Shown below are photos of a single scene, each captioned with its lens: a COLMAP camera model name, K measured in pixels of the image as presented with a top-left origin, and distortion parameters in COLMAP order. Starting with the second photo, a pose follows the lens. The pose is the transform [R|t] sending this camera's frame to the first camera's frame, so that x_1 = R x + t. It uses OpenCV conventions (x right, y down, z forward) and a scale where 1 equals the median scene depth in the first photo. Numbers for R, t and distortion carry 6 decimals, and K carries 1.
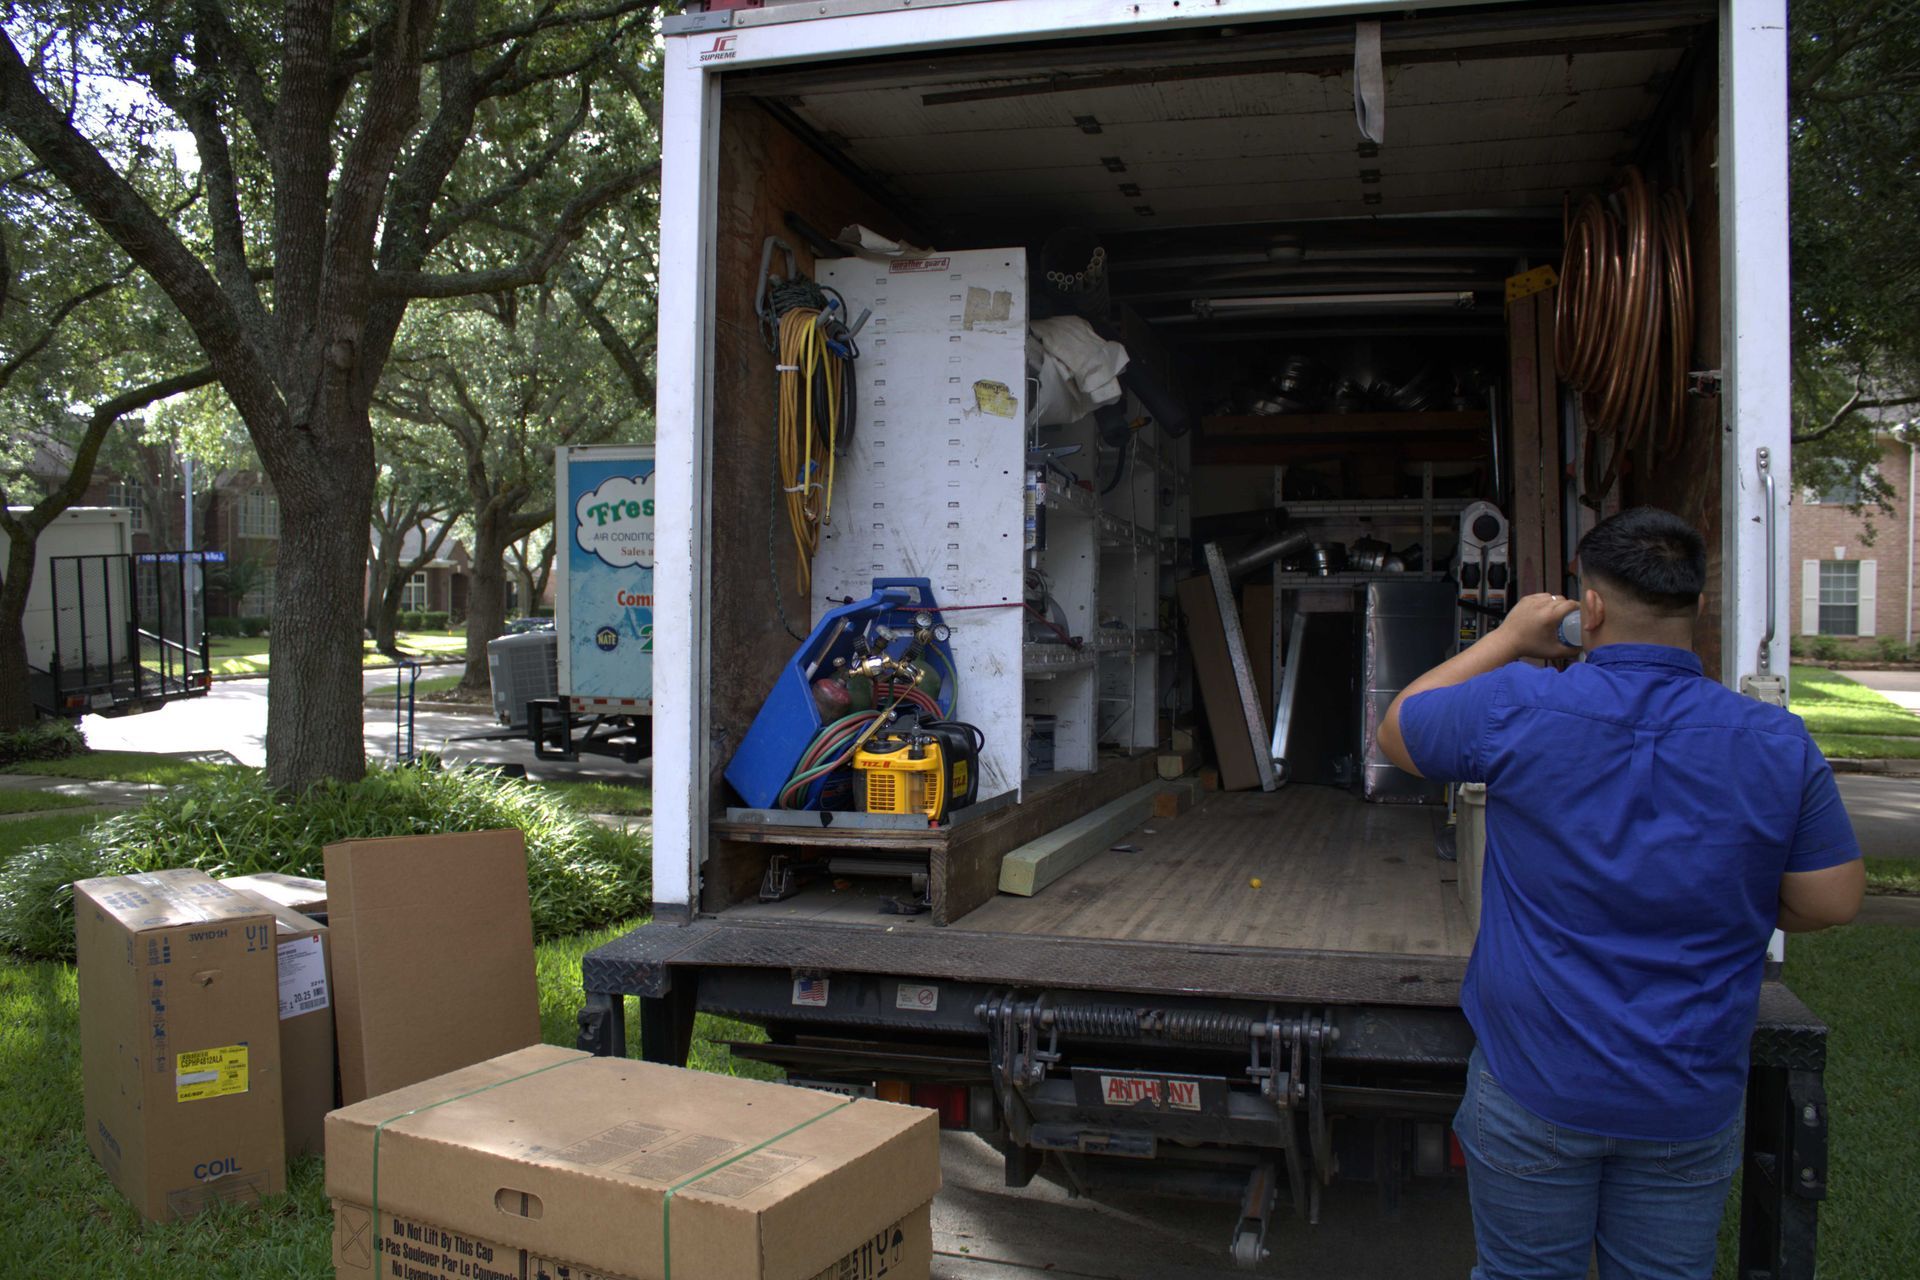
lens RADIAL K [[1605.7, 0, 966.4], [0, 1605.7, 639.5], [0, 0, 1]] dist [-0.156337, 0.135492]
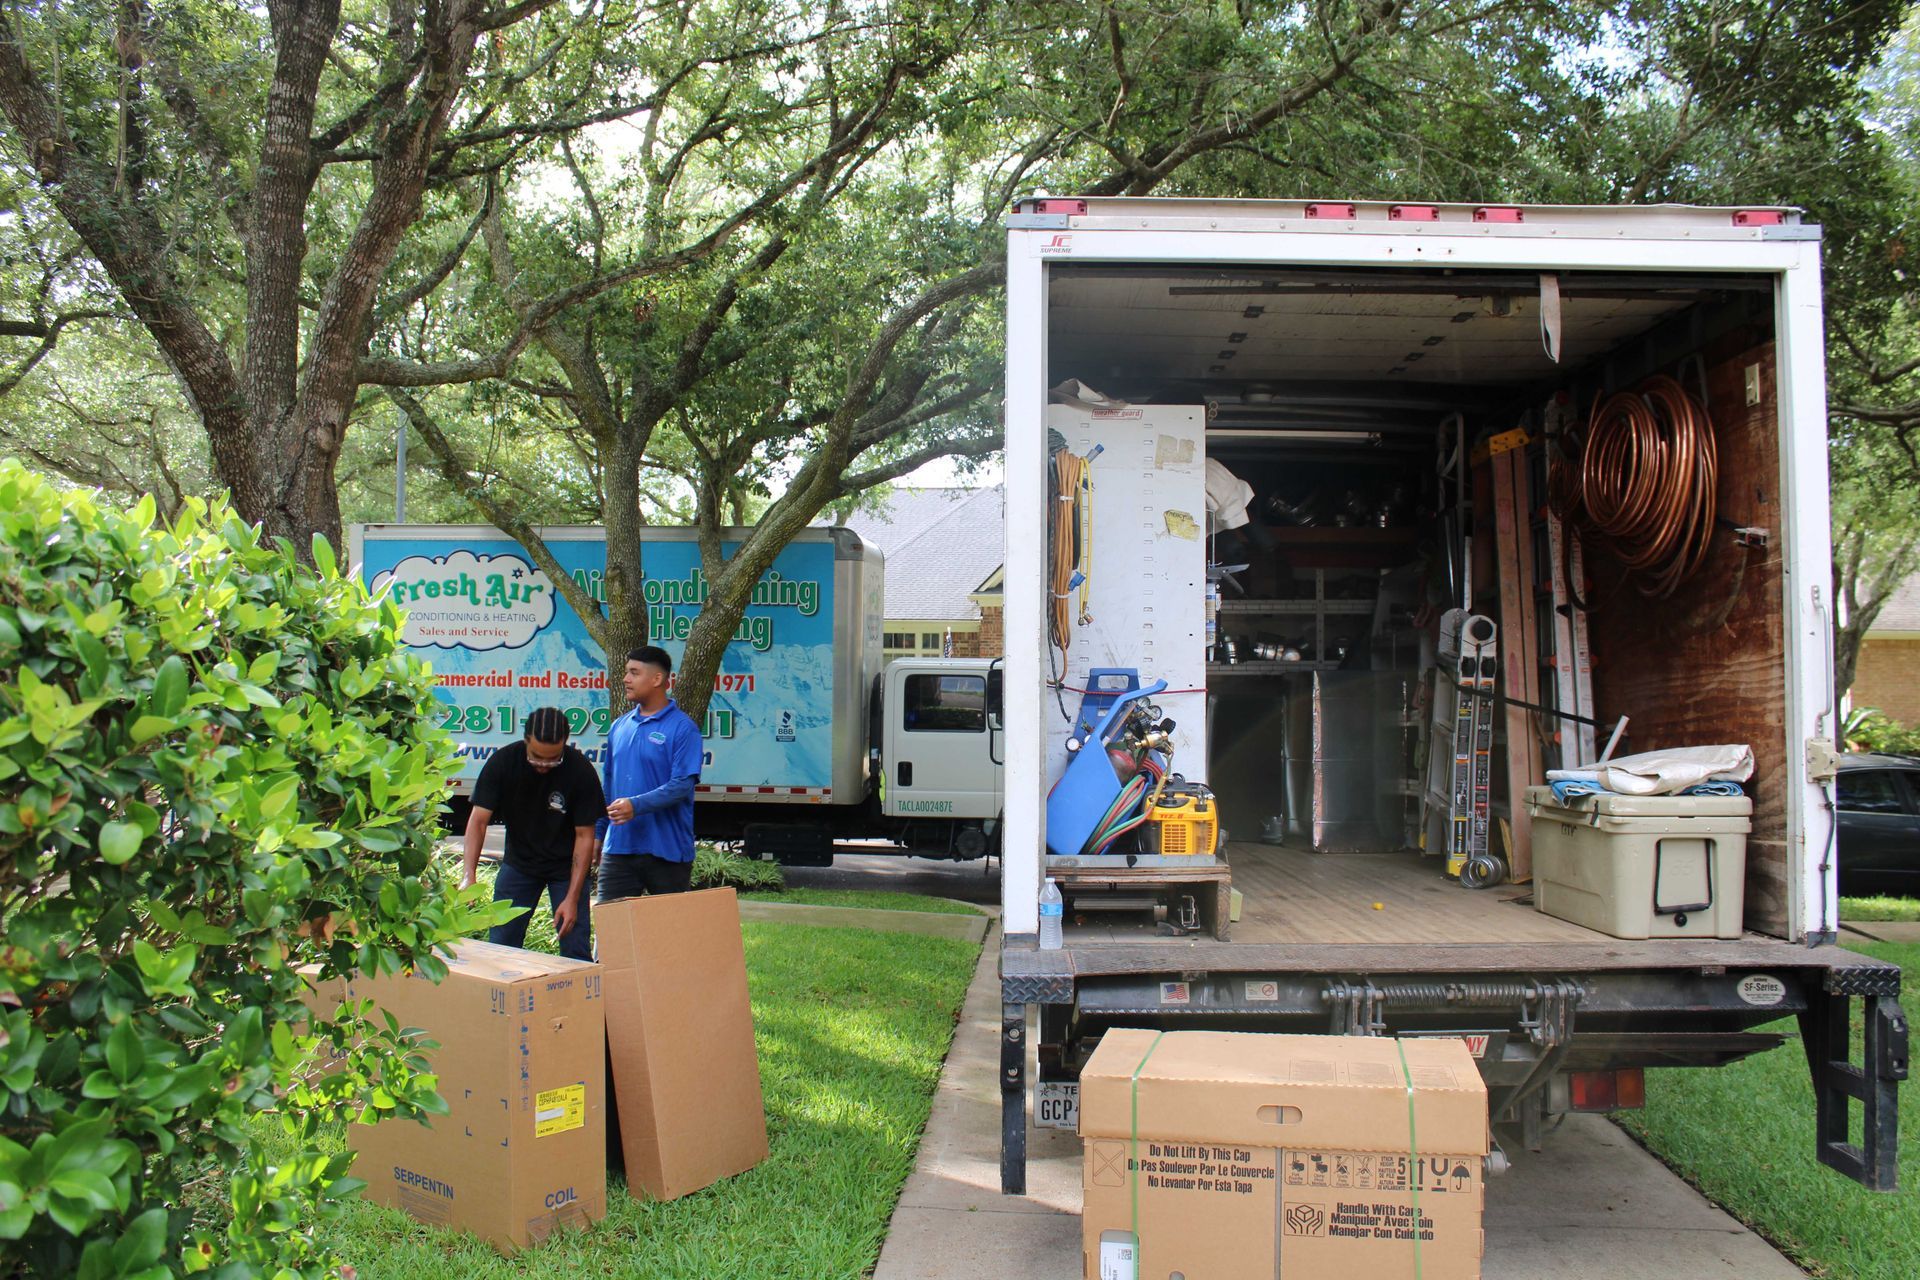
lens RADIAL K [[1605.7, 0, 990.2], [0, 1605.7, 639.3], [0, 0, 1]] dist [-0.156337, 0.135492]
pose [[0.965909, 0.011232, 0.258637, -0.429839], [0.001775, 0.998747, -0.050003, 0.000871], [-0.258874, 0.048758, 0.964680, -0.156412]]
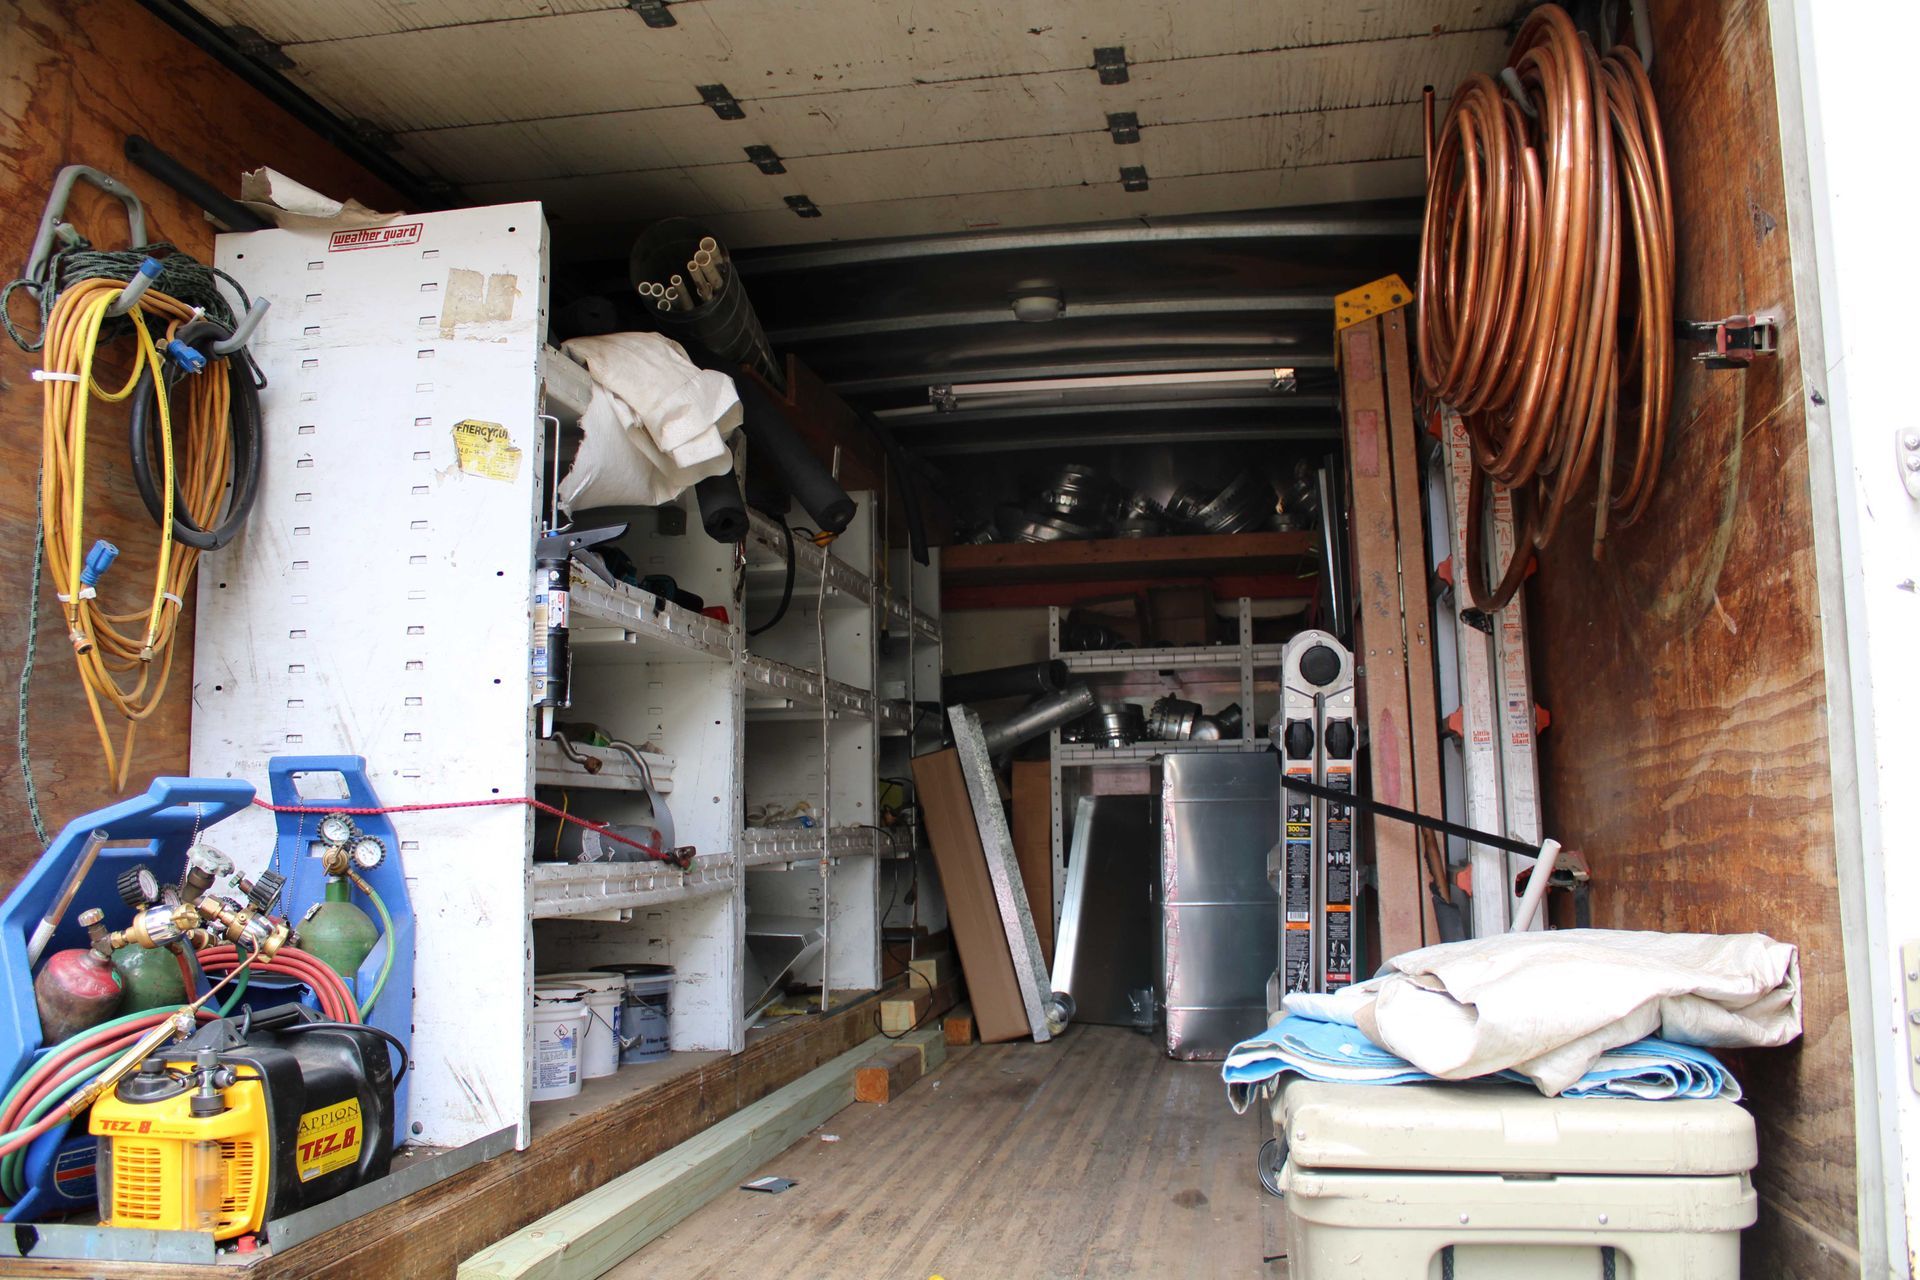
lens RADIAL K [[1605.7, 0, 964.7], [0, 1605.7, 642.4], [0, 0, 1]] dist [-0.156337, 0.135492]
pose [[0.995403, -0.008981, 0.095358, 0.131588], [0.019439, 0.993817, -0.109318, -0.012230], [-0.093787, 0.110669, 0.989422, 0.395776]]
